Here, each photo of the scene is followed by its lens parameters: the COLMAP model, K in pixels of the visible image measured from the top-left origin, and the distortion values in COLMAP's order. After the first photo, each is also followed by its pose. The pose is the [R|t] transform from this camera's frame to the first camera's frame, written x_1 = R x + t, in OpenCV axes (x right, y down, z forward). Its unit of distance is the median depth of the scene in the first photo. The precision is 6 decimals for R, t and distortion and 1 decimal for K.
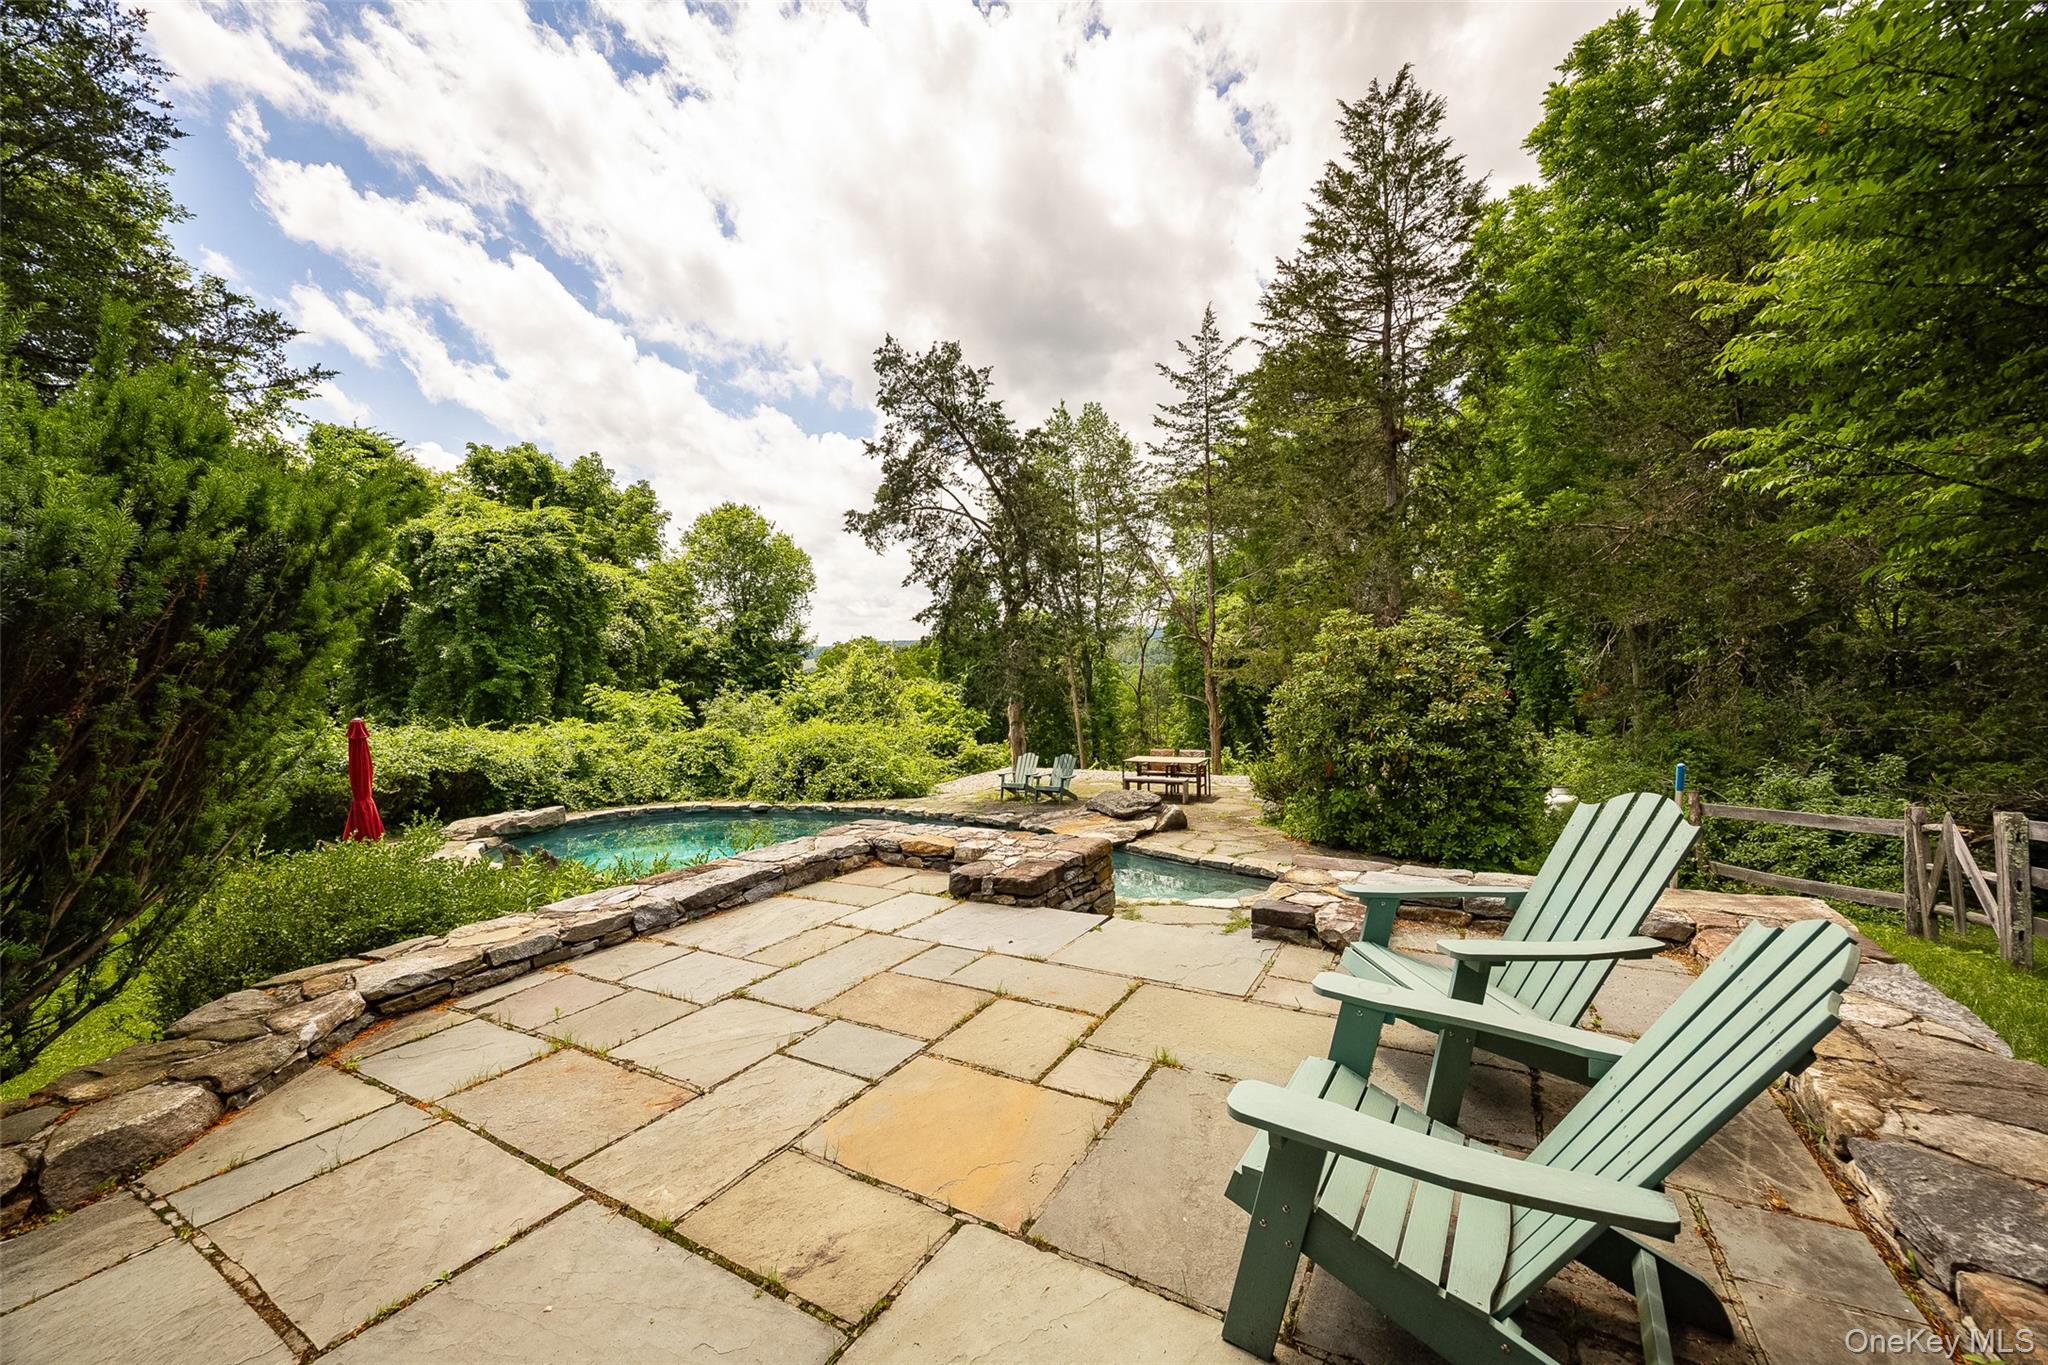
lens RADIAL K [[835.2, 0, 1029.4], [0, 835.2, 678.8], [0, 0, 1]] dist [-0.002907, 0.000477]
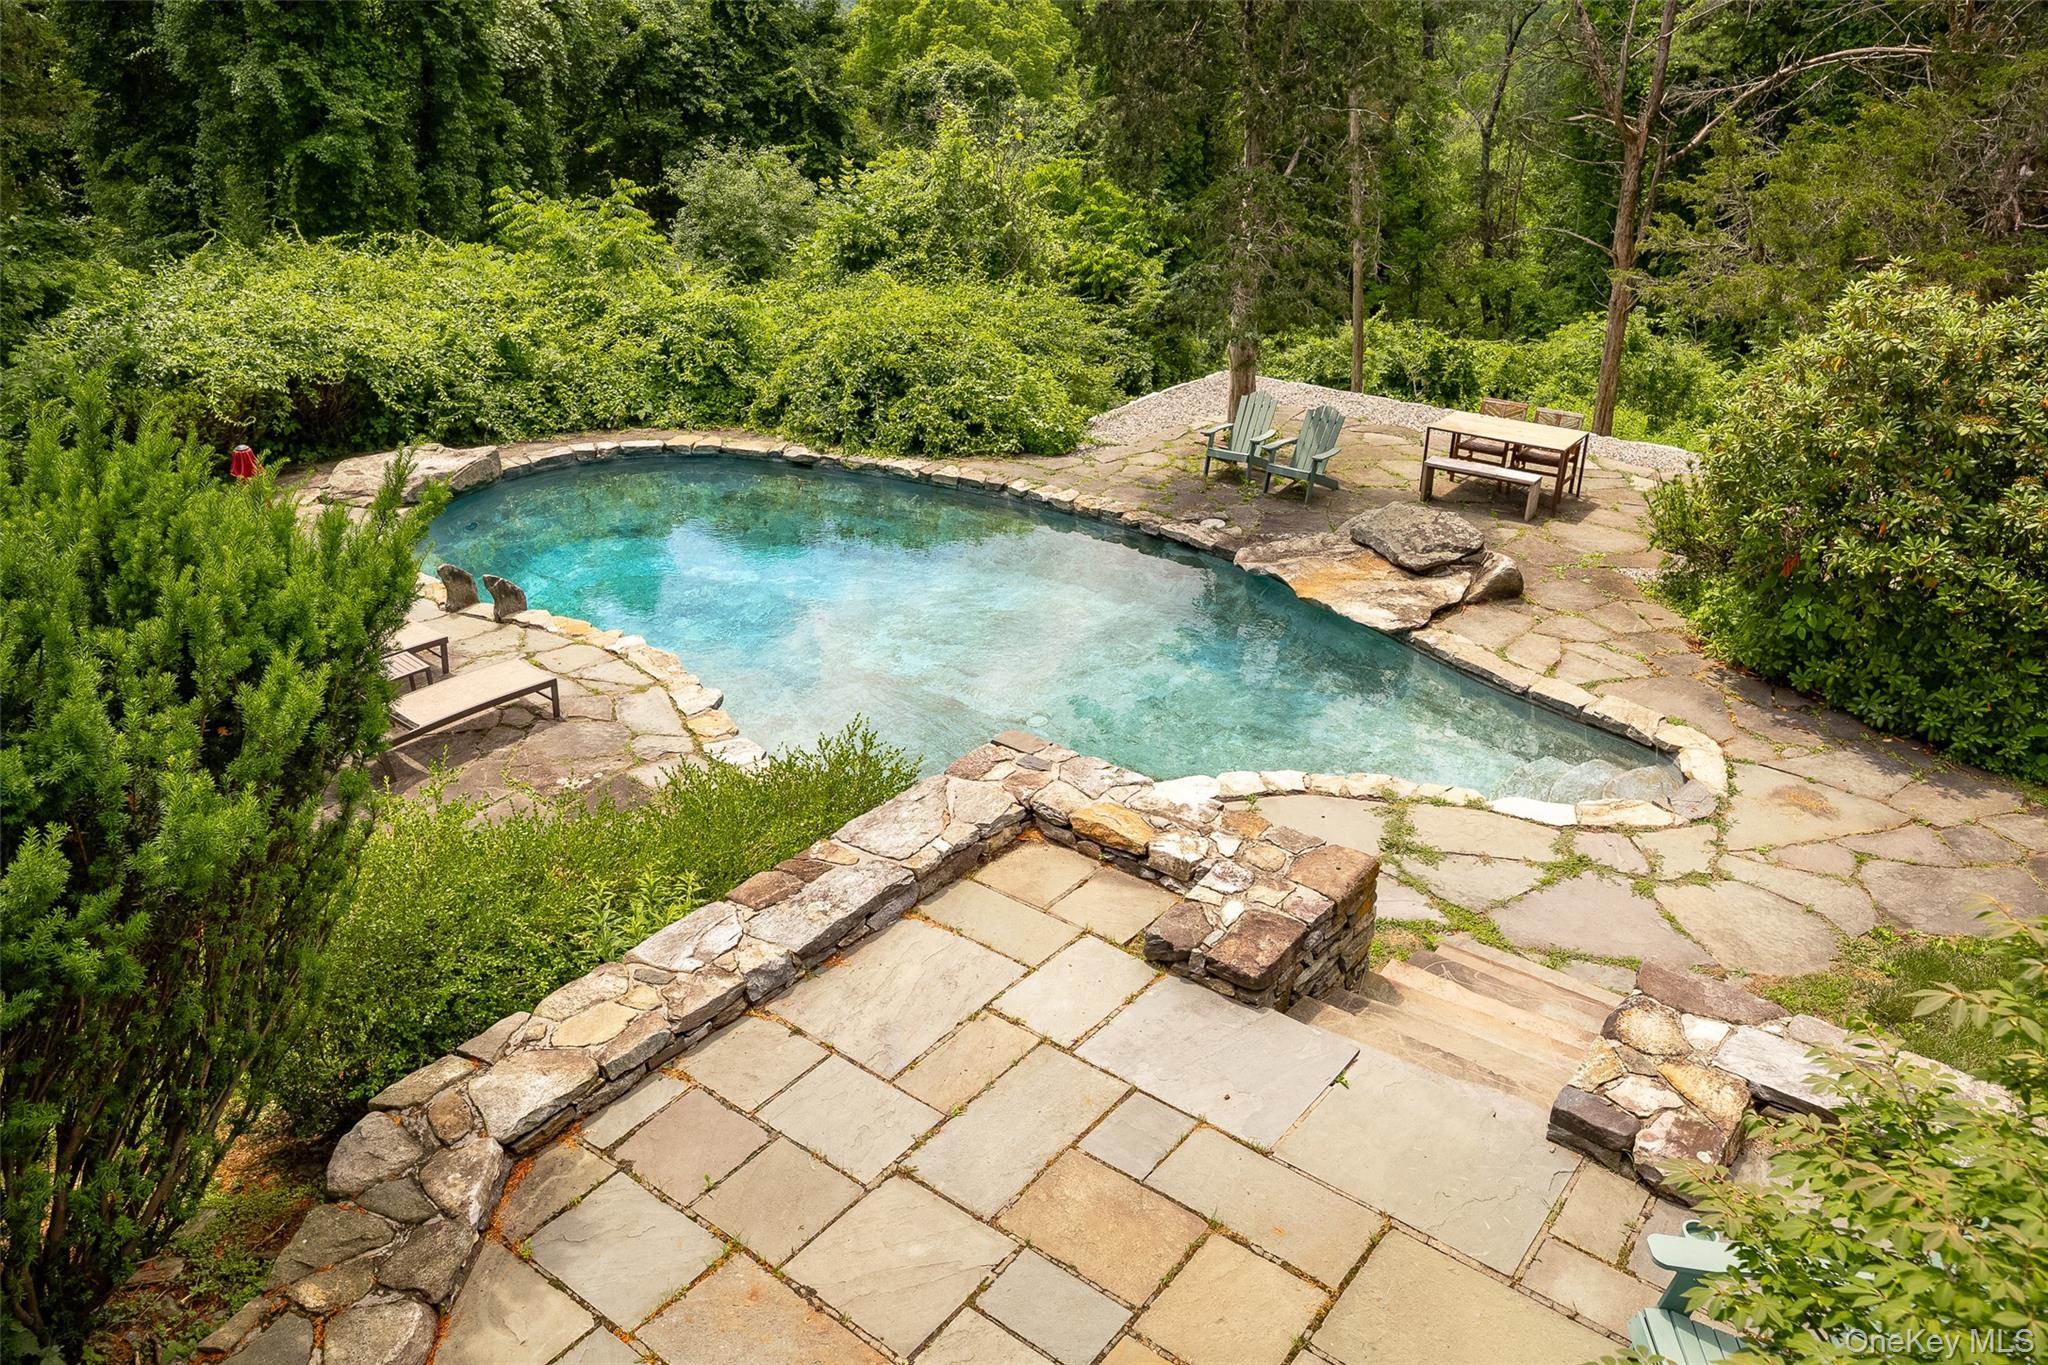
lens RADIAL K [[1538.0, 0, 1015.8], [0, 1538.0, 690.1], [0, 0, 1]] dist [-0.003606, 0.007654]
pose [[0.988187, 0.094228, -0.120864, -0.020849], [-0.036109, 0.909600, 0.413913, -0.161182], [0.148941, -0.404659, 0.902257, -0.044012]]
